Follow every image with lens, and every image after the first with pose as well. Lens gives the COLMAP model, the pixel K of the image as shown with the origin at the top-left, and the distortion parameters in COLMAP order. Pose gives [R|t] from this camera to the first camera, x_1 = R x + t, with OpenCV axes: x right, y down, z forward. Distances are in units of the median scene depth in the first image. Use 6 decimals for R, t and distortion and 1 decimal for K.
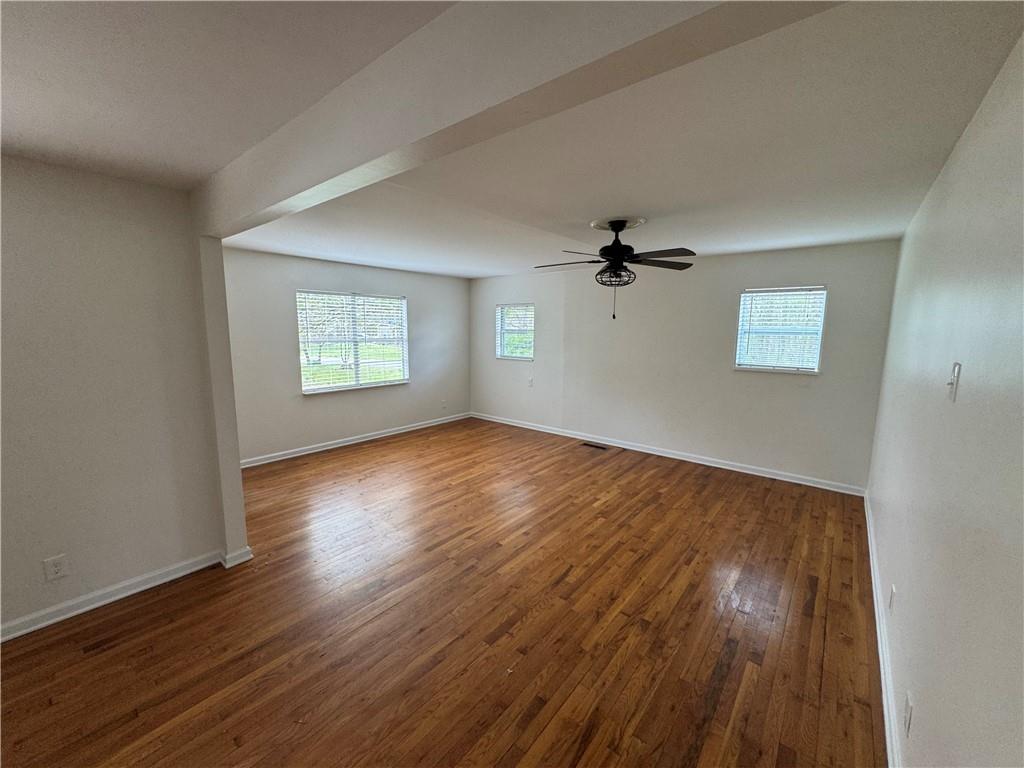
lens RADIAL K [[409.4, 0, 512.9], [0, 409.4, 382.7], [0, 0, 1]] dist [-0.001863, 0.000085]
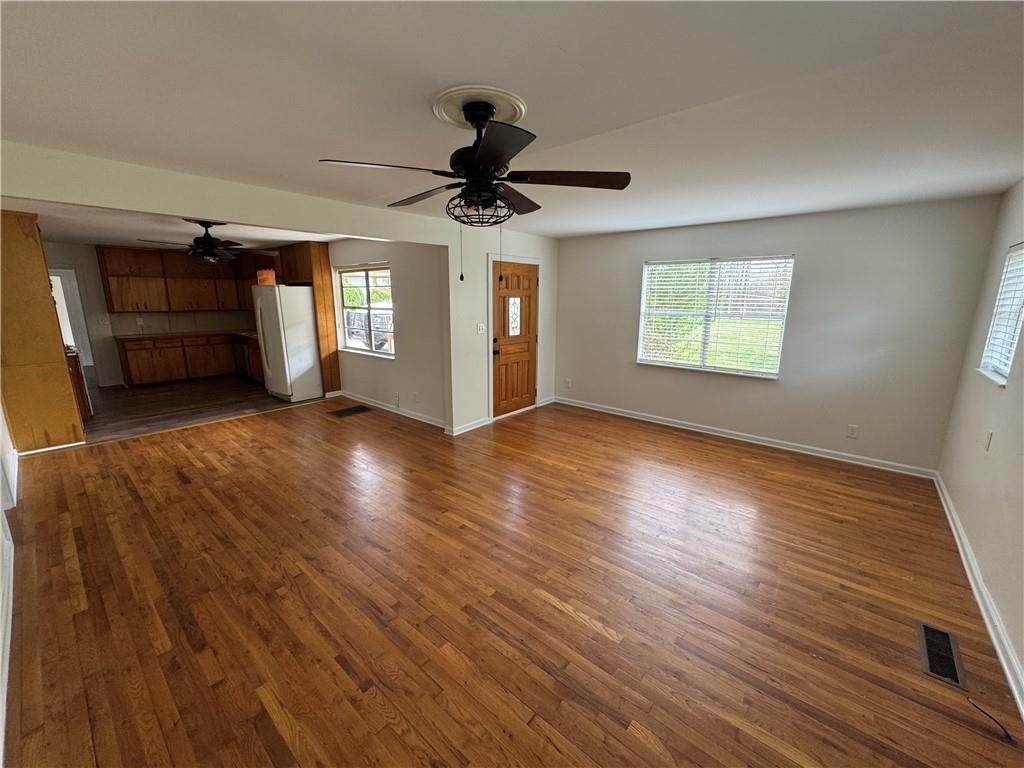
lens RADIAL K [[409.4, 0, 512.9], [0, 409.4, 382.7], [0, 0, 1]] dist [-0.001863, 0.000085]
pose [[-0.021117, 0.200025, -0.979563, 0.505615], [-0.140084, 0.969524, 0.200995, -0.082801], [0.989914, 0.141466, 0.007547, 0.624961]]
